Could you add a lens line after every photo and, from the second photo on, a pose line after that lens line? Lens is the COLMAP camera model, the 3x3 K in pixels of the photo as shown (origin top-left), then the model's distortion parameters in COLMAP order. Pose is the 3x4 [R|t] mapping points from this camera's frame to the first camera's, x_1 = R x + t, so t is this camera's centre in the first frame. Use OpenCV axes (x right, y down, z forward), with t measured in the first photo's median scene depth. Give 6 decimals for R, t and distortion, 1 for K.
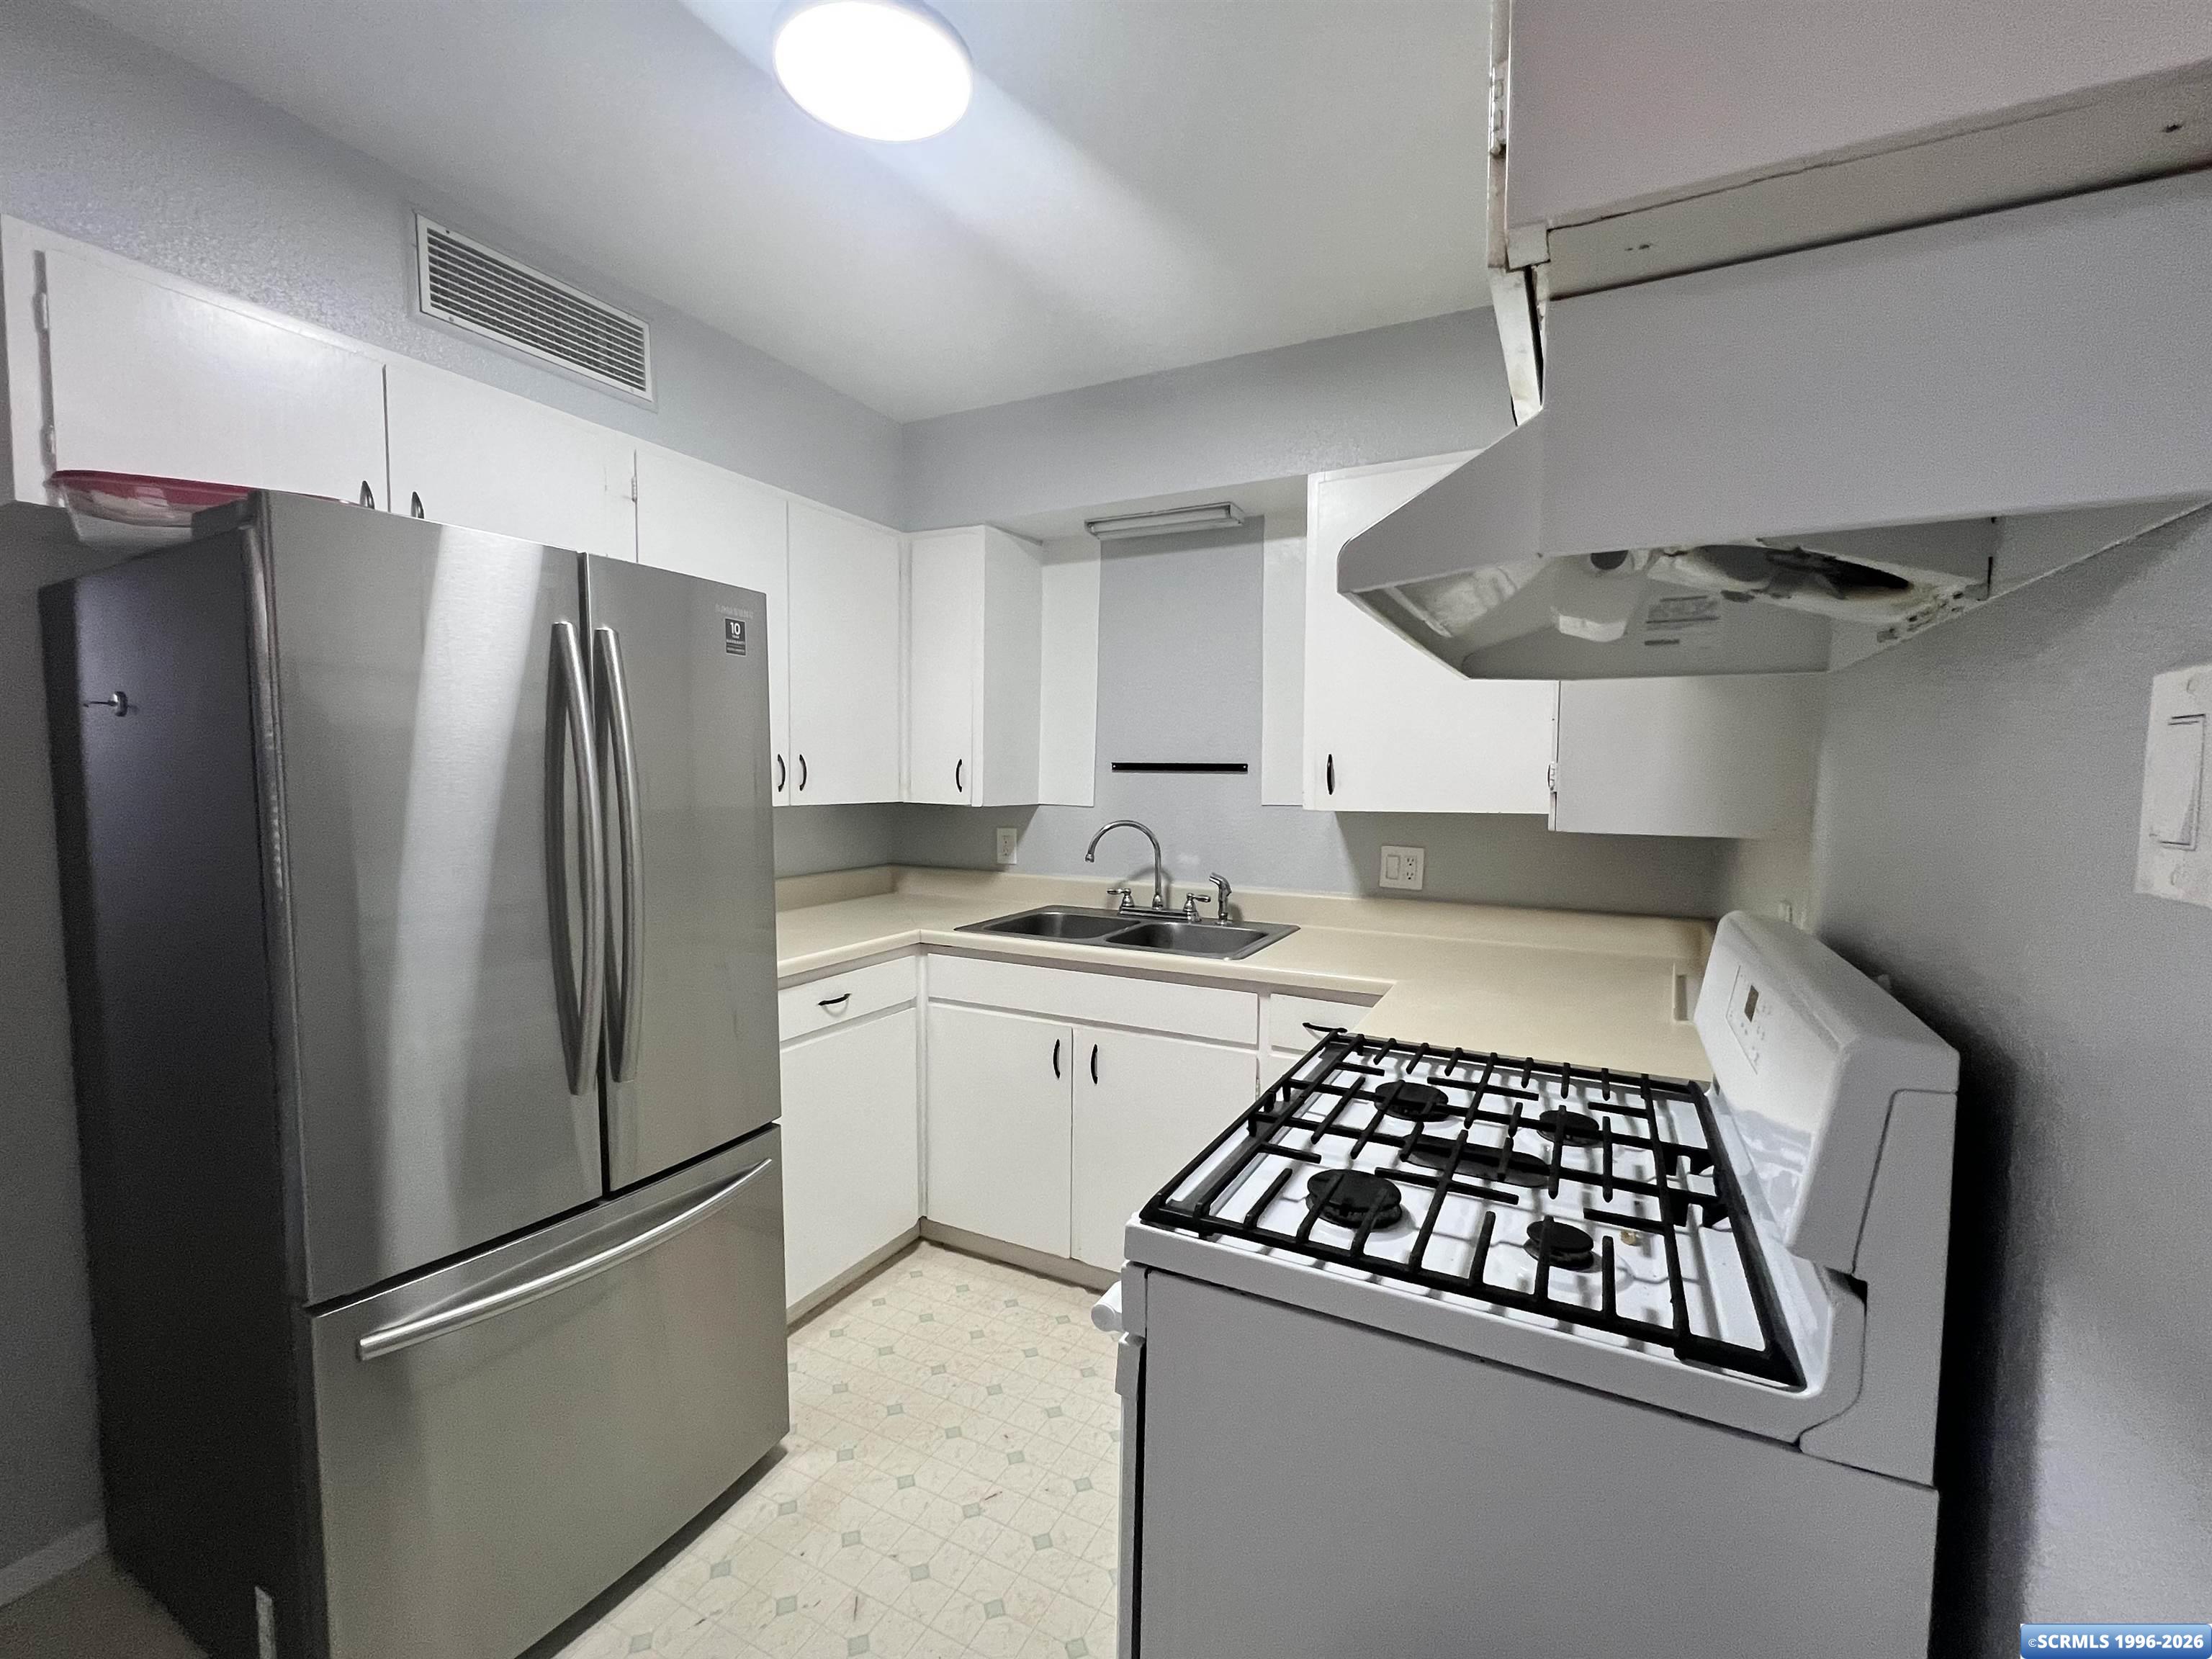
lens RADIAL K [[930.6, 0, 1107.1], [0, 930.6, 833.7], [0, 0, 1]] dist [-0.004200, -0.000396]
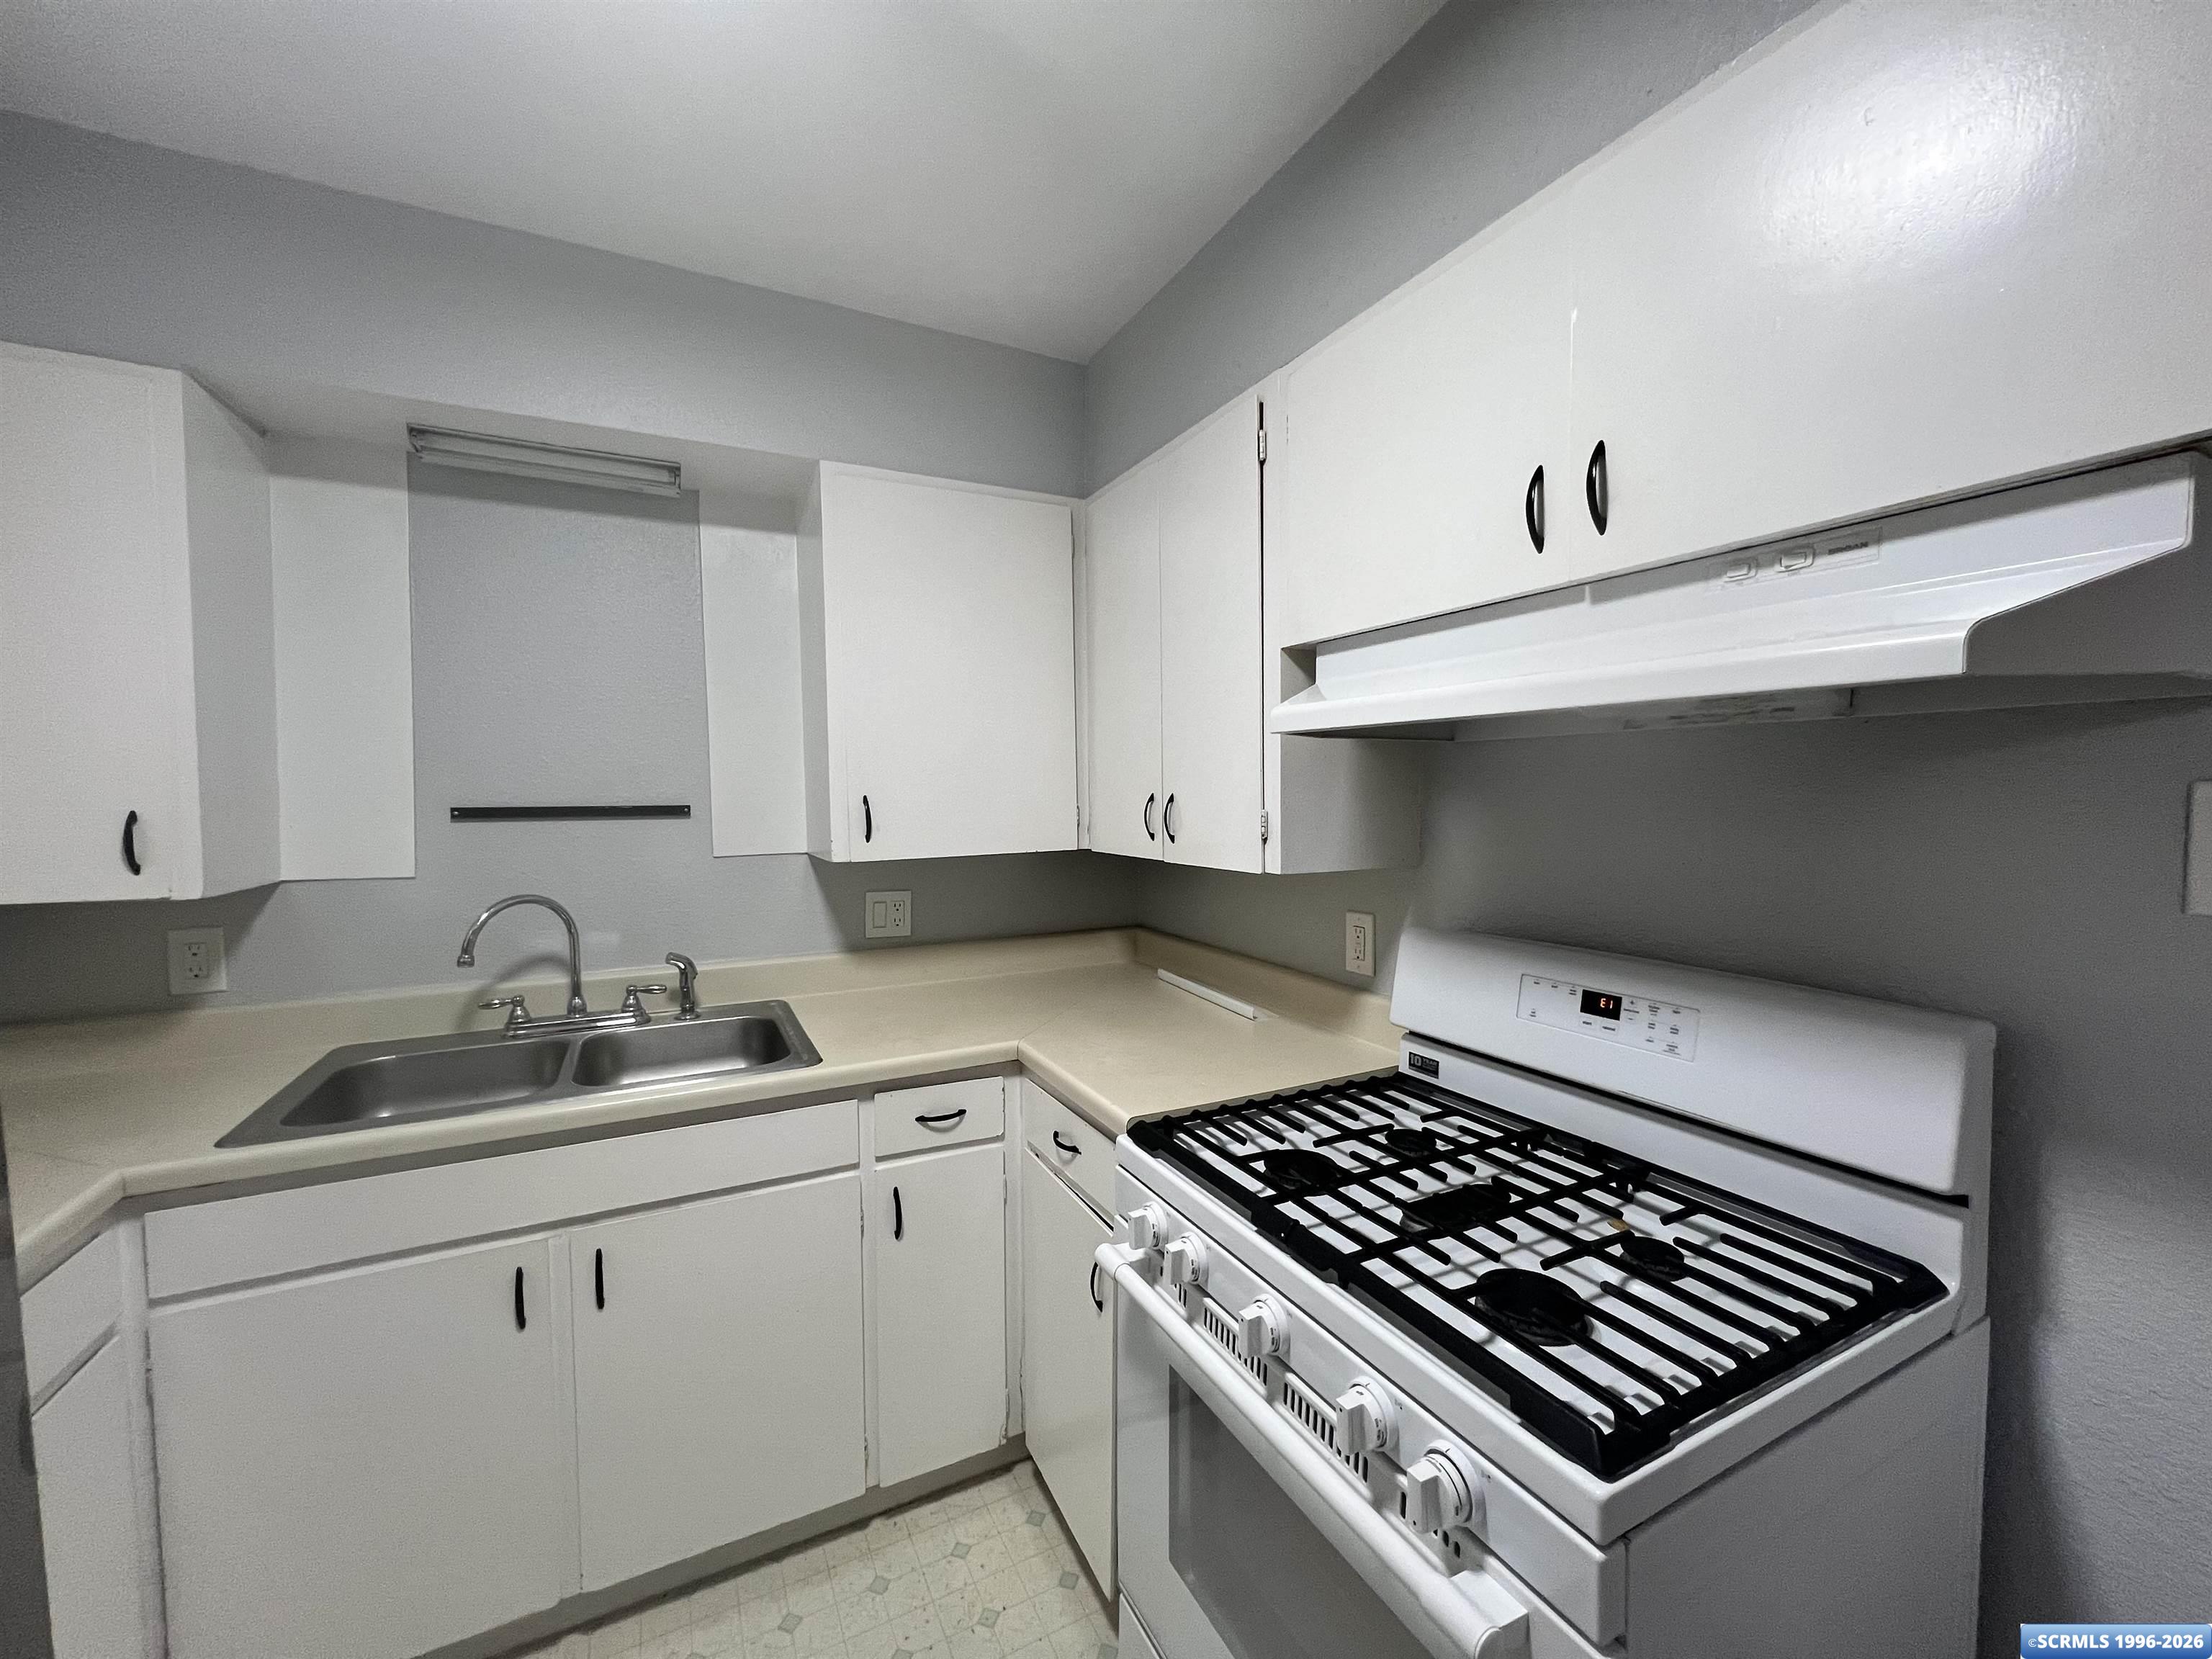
lens RADIAL K [[884.4, 0, 1099.8], [0, 884.4, 827.3], [0, 0, 1]] dist [0.006557, -0.000484]
pose [[0.592485, -0.049304, 0.804071, -0.245078], [0.063785, 0.997863, 0.014186, -0.045794], [-0.803052, 0.042883, 0.594364, 0.287060]]
